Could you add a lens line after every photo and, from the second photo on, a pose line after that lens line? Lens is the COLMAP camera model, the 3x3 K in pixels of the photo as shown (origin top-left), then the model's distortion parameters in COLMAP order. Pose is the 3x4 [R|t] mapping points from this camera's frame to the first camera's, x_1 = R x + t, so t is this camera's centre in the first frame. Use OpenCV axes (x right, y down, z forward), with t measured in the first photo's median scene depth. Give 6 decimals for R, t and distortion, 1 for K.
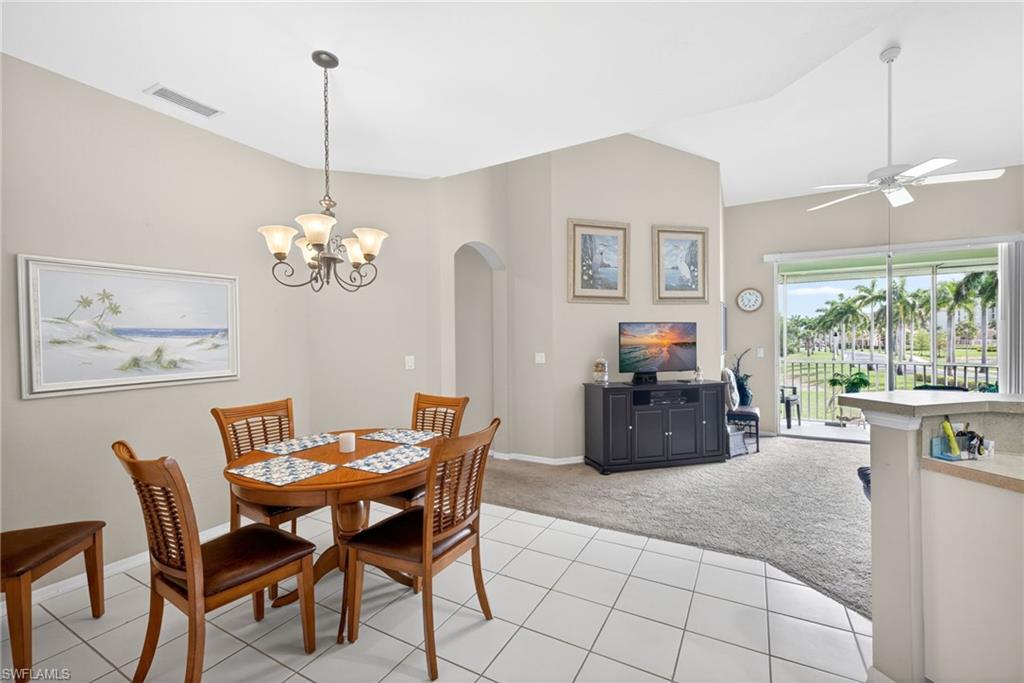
lens RADIAL K [[430.8, 0, 509.0], [0, 430.8, 340.4], [0, 0, 1]] dist [0.003015, -0.000032]
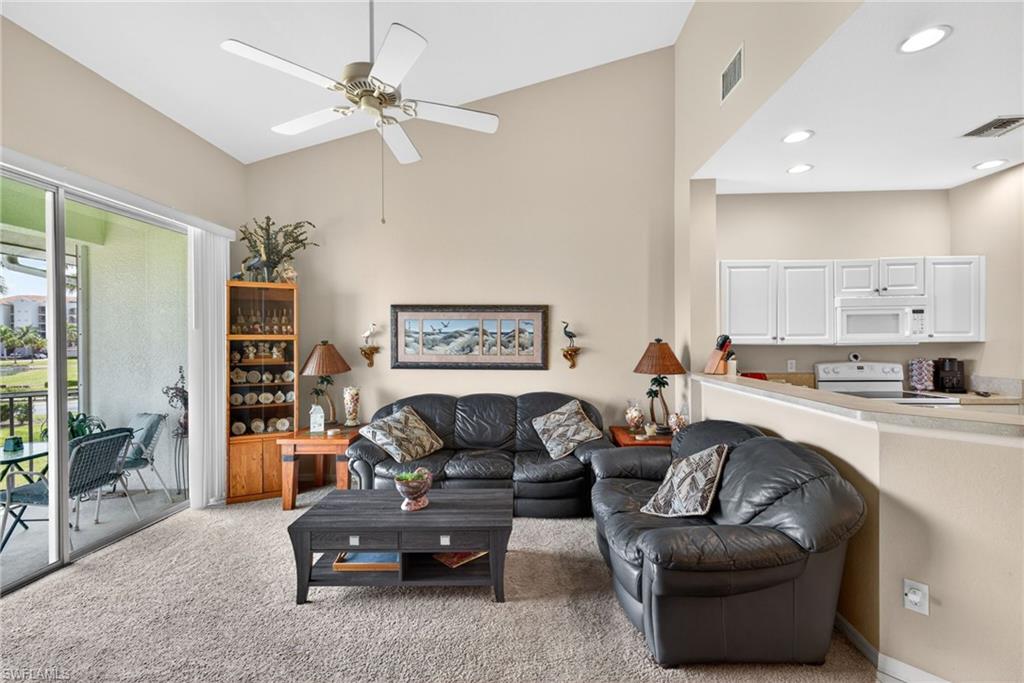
lens RADIAL K [[444.4, 0, 513.0], [0, 444.4, 348.5], [0, 0, 1]] dist [0.000293, 0.000134]
pose [[-0.465701, -0.002641, 0.884938, 0.195884], [0.012410, 0.999878, 0.009515, -0.014196], [-0.884855, 0.015413, -0.465611, 0.890898]]
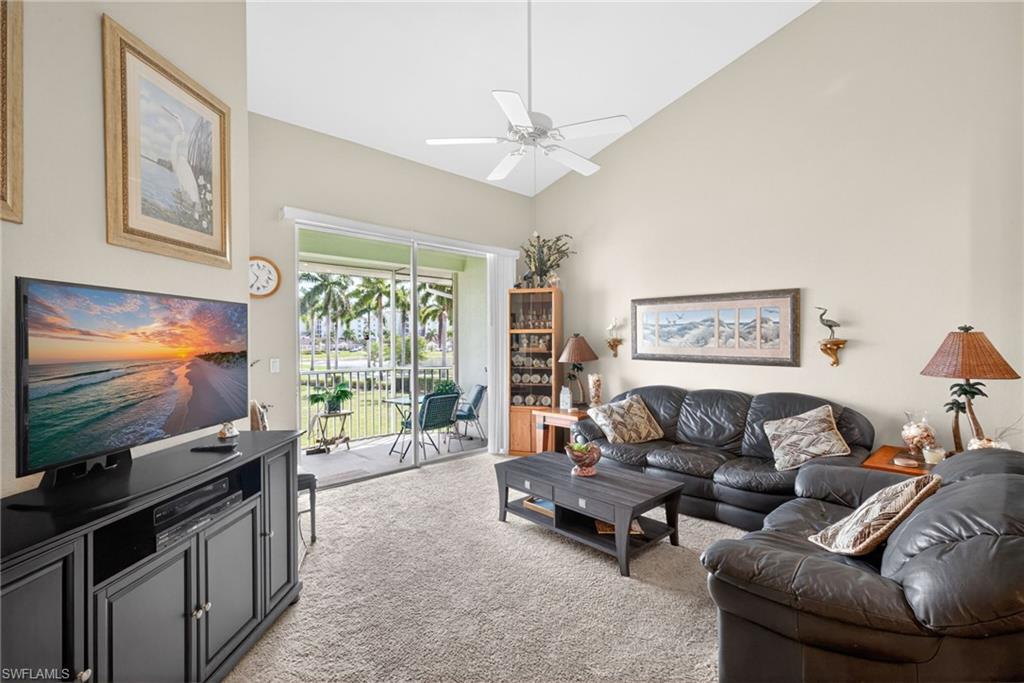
lens RADIAL K [[457.7, 0, 513.7], [0, 457.7, 347.0], [0, 0, 1]] dist [0.005004, -0.000077]
pose [[0.288668, -0.006932, 0.957404, 0.079576], [0.005470, 0.999969, 0.005591, -0.000555], [-0.957414, 0.003623, 0.288697, 0.633558]]
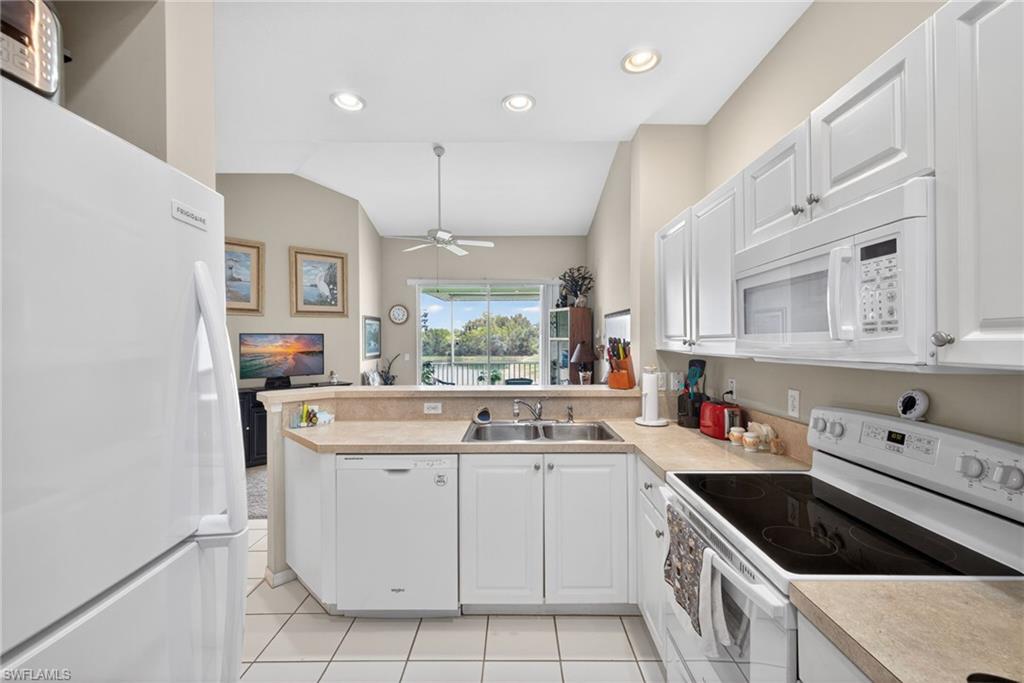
lens RADIAL K [[430.8, 0, 520.0], [0, 430.8, 338.3], [0, 0, 1]] dist [0.003015, -0.000032]
pose [[0.866077, 0.006364, 0.499870, 0.318975], [-0.001678, 0.999950, -0.009823, -0.019002], [-0.499908, 0.007669, 0.866045, -0.299924]]
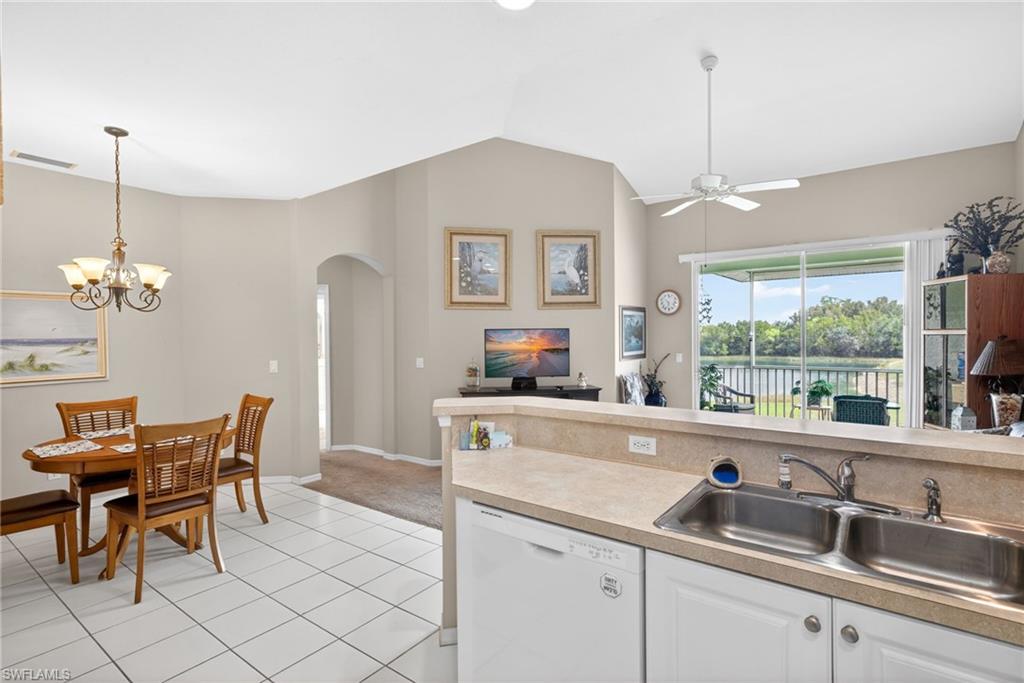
lens RADIAL K [[492.2, 0, 511.9], [0, 492.2, 340.0], [0, 0, 1]] dist [0.004006, 0.000941]
pose [[0.992063, 0.002012, -0.125728, 0.458294], [-0.001455, 0.999989, 0.004521, -0.020239], [0.125736, -0.004303, 0.992054, -0.152068]]
